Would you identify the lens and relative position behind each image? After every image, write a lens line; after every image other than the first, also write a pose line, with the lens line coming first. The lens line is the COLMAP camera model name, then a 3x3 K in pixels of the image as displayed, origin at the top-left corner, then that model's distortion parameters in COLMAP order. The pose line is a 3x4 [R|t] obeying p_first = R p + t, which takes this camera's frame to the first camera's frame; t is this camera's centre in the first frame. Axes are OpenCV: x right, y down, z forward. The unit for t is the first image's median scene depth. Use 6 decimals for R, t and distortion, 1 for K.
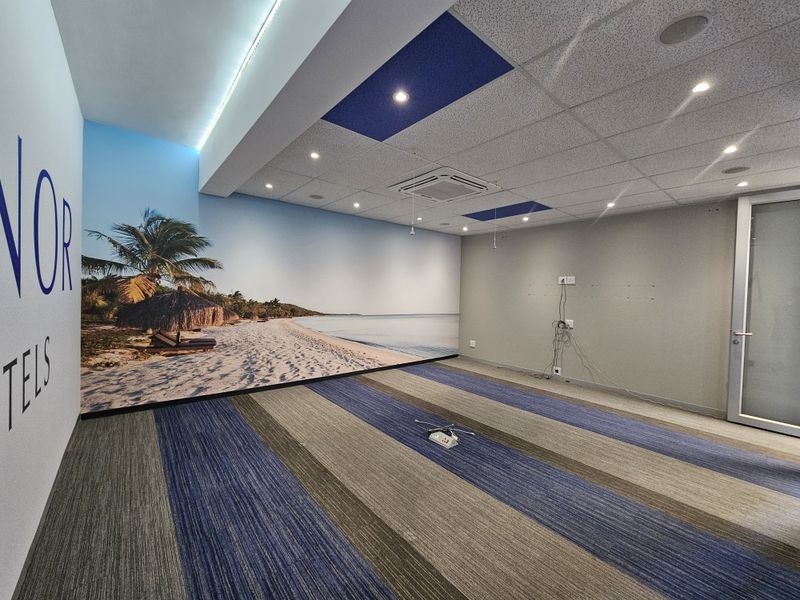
lens RADIAL K [[327.5, 0, 400.7], [0, 327.5, 298.9], [0, 0, 1]] dist [-0.000209, 0.000262]
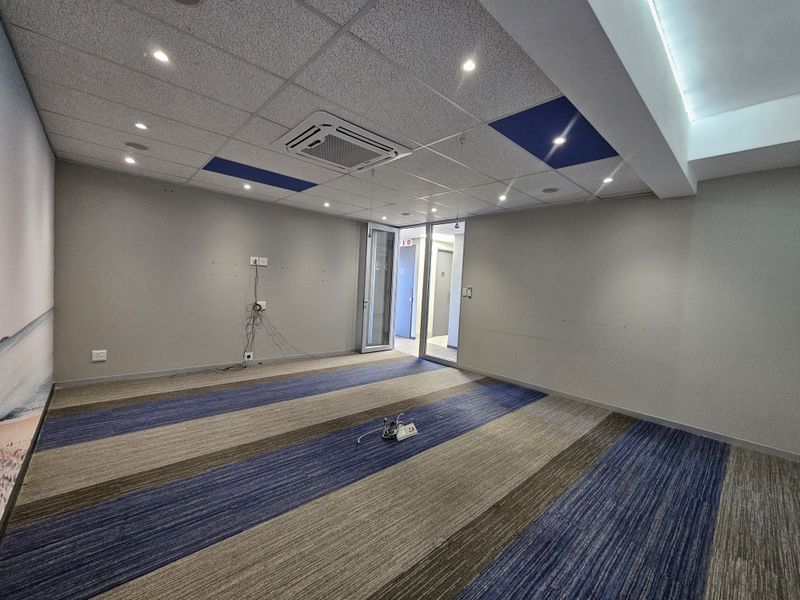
lens RADIAL K [[327.5, 0, 400.7], [0, 327.5, 298.9], [0, 0, 1]] dist [-0.000209, 0.000262]
pose [[-0.046294, -0.072595, 0.996286, -0.675782], [-0.026666, 0.997090, 0.071415, -0.036168], [-0.998572, -0.023261, -0.048095, 0.867534]]
